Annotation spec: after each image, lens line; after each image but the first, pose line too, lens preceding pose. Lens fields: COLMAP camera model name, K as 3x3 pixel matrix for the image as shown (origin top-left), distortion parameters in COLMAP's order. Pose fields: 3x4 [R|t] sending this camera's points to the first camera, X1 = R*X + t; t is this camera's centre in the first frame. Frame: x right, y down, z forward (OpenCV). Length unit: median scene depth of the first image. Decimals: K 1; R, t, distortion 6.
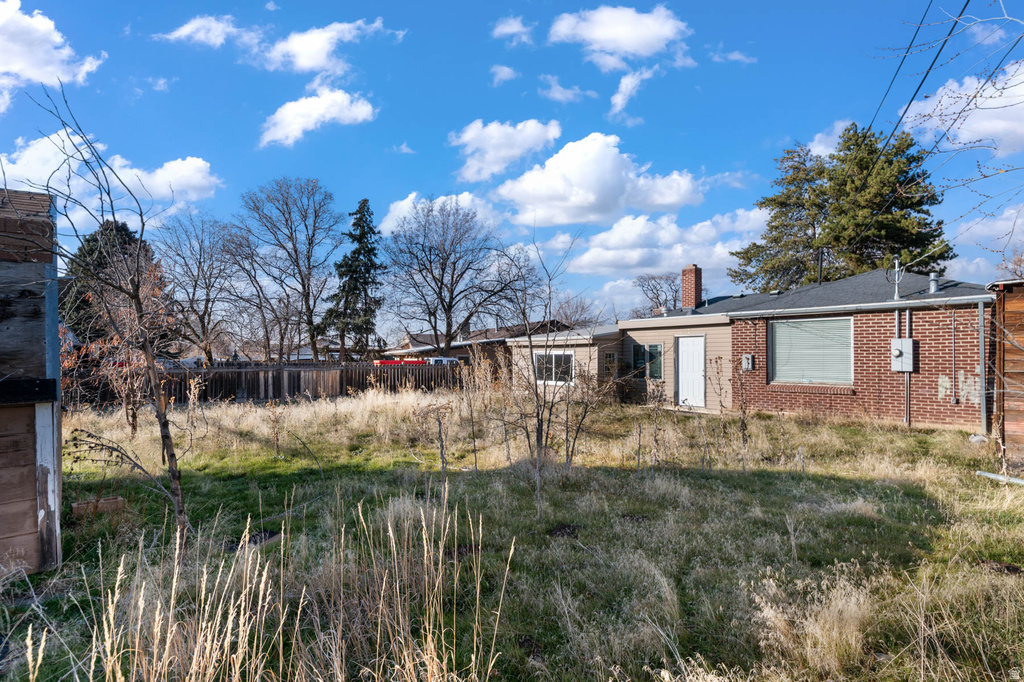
lens RADIAL K [[535.1, 0, 514.1], [0, 535.1, 346.8], [0, 0, 1]] dist [-0.002457, -0.000290]
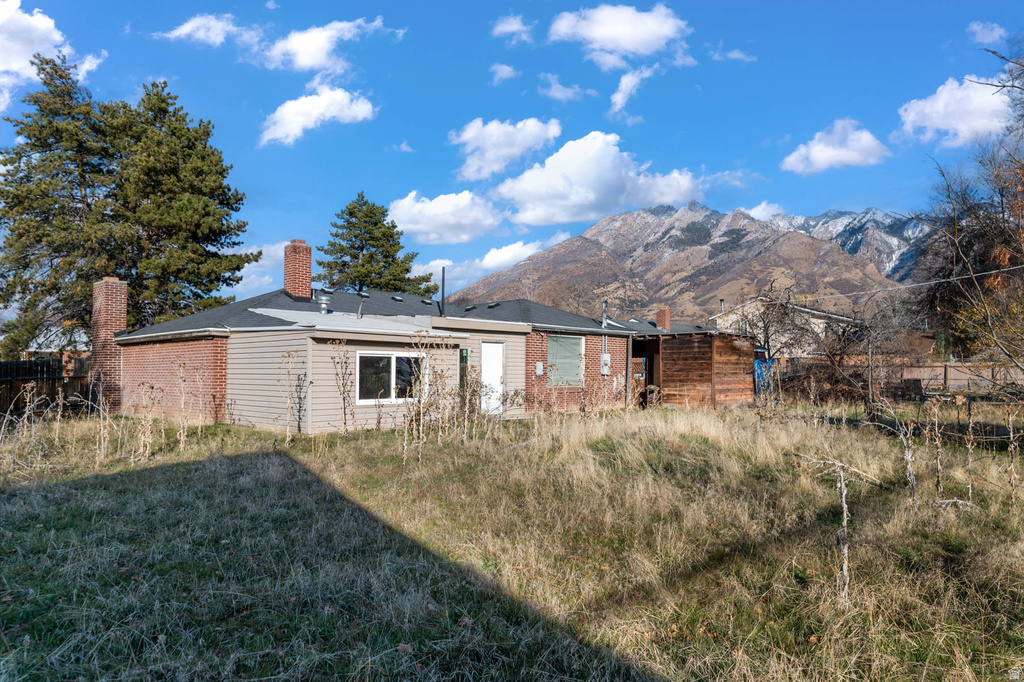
lens RADIAL K [[648.6, 0, 511.4], [0, 648.6, 342.3], [0, 0, 1]] dist [-0.000899, 0.000165]
pose [[-0.096733, 0.044047, 0.994335, -0.820928], [-0.023538, 0.998640, -0.046527, 0.033795], [-0.995032, -0.027905, -0.095565, 1.060779]]
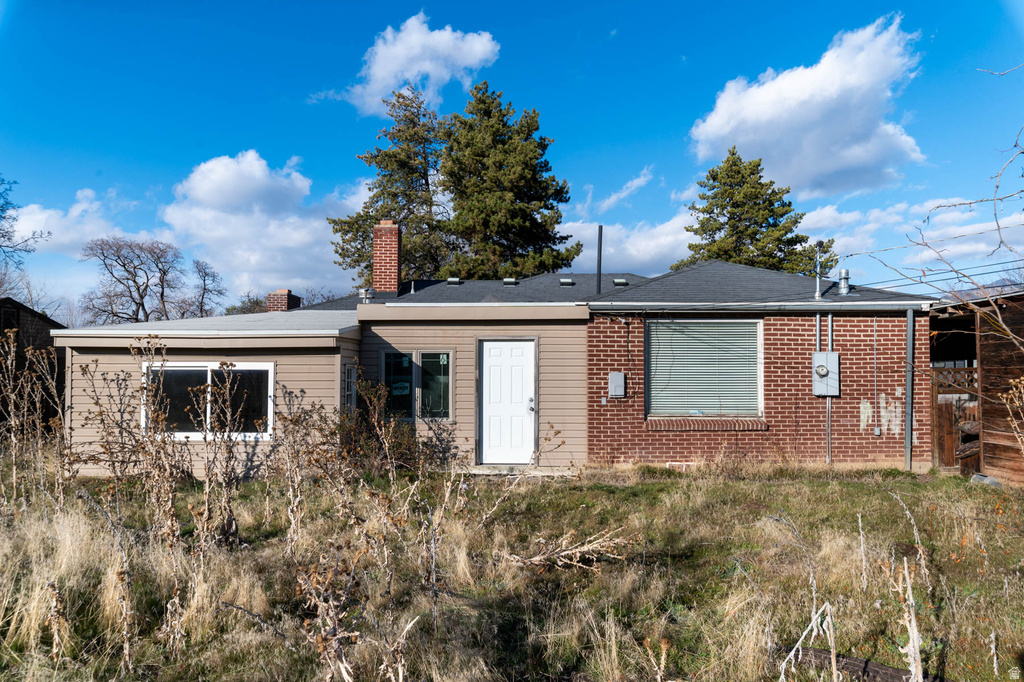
lens RADIAL K [[714.2, 0, 513.8], [0, 714.2, 345.6], [0, 0, 1]] dist [0.012849, 0.001144]
pose [[0.645250, 0.034226, 0.763205, -0.236417], [-0.014808, 0.999369, -0.032297, 0.010789], [-0.763828, 0.009538, 0.645349, 0.499489]]
